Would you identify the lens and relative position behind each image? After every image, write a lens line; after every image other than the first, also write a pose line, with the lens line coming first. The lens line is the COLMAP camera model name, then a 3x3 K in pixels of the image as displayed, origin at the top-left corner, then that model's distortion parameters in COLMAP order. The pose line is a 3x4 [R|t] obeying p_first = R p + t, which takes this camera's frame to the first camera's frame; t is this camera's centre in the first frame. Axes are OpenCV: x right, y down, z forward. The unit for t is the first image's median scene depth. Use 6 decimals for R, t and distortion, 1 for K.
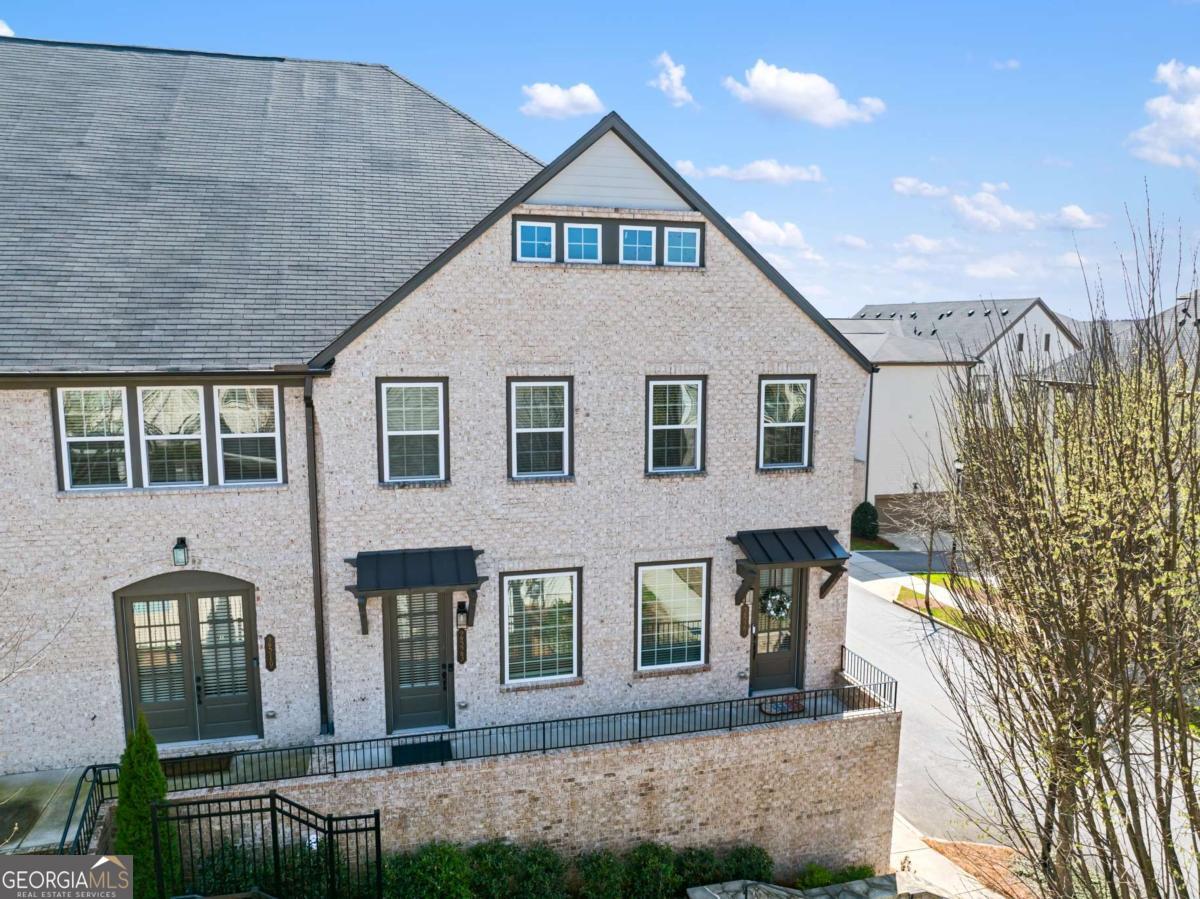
lens RADIAL K [[845.1, 0, 602.9], [0, 845.1, 446.7], [0, 0, 1]] dist [-0.033617, -0.007451]
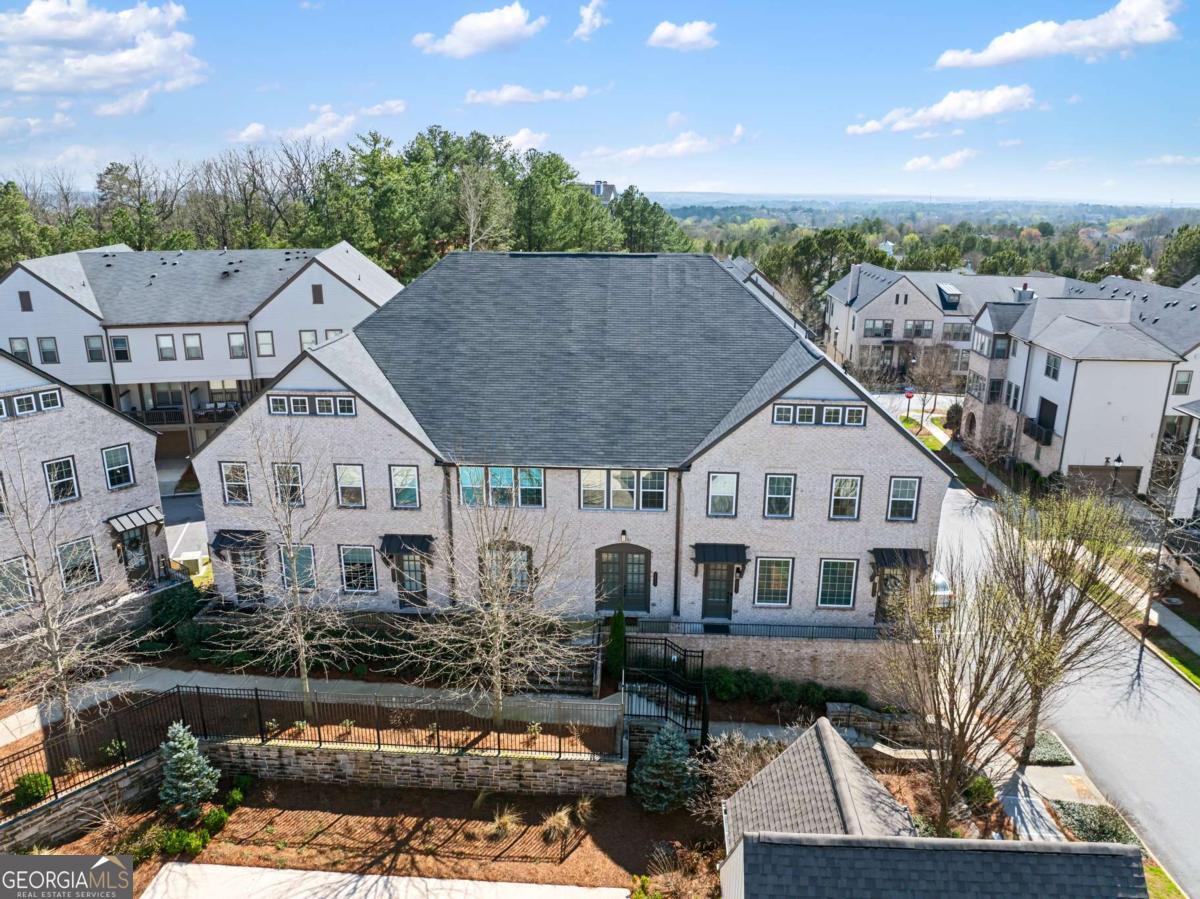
lens RADIAL K [[845.1, 0, 602.9], [0, 845.1, 446.7], [0, 0, 1]] dist [-0.033617, -0.007451]
pose [[0.952051, 0.087409, -0.293188, 0.120359], [-0.040631, 0.985953, 0.162008, -0.483422], [0.303230, -0.142327, 0.942228, -1.184835]]
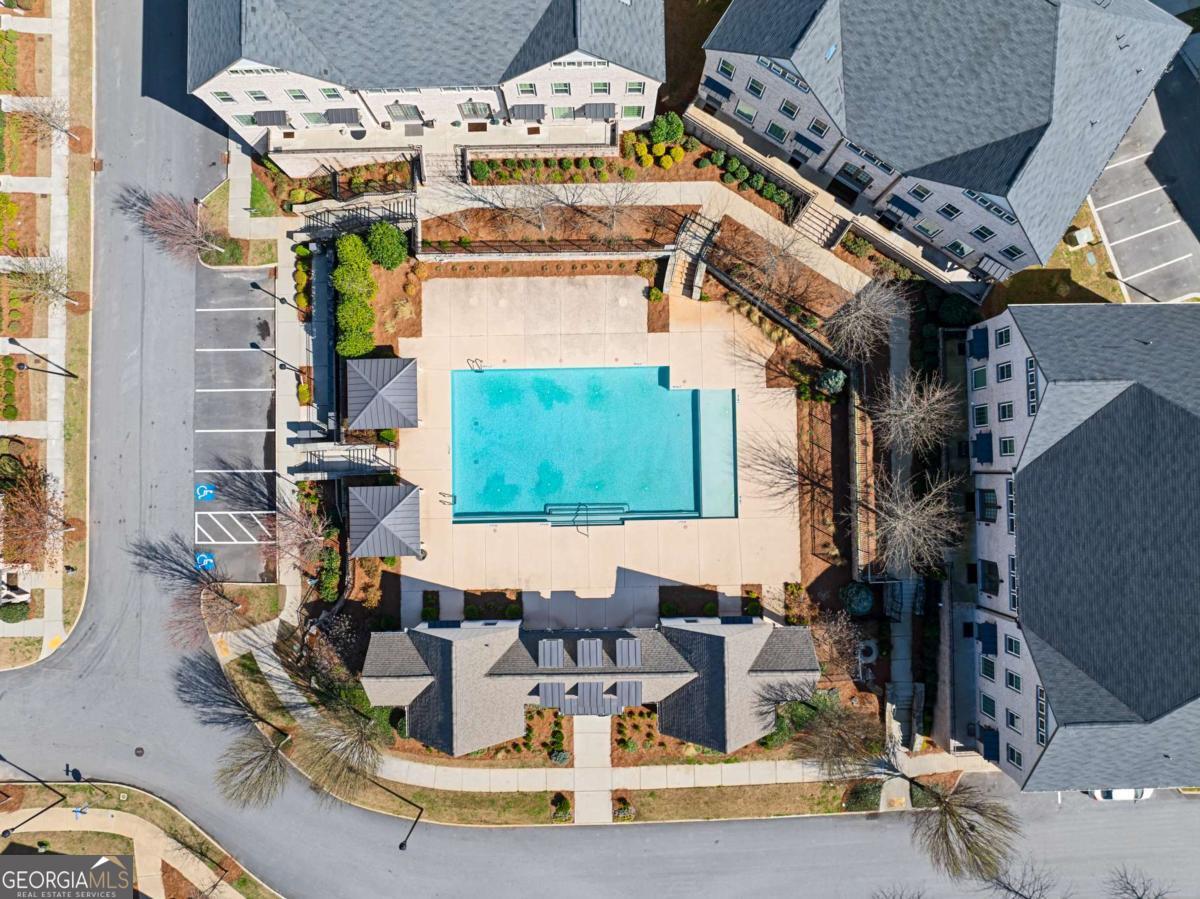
lens RADIAL K [[845.1, 0, 602.9], [0, 845.1, 446.7], [0, 0, 1]] dist [-0.033617, -0.007451]
pose [[-0.237320, 0.970497, -0.042597, -0.470205], [-0.144911, 0.007992, 0.989412, -3.258587], [0.960562, 0.240981, 0.138739, -1.391275]]
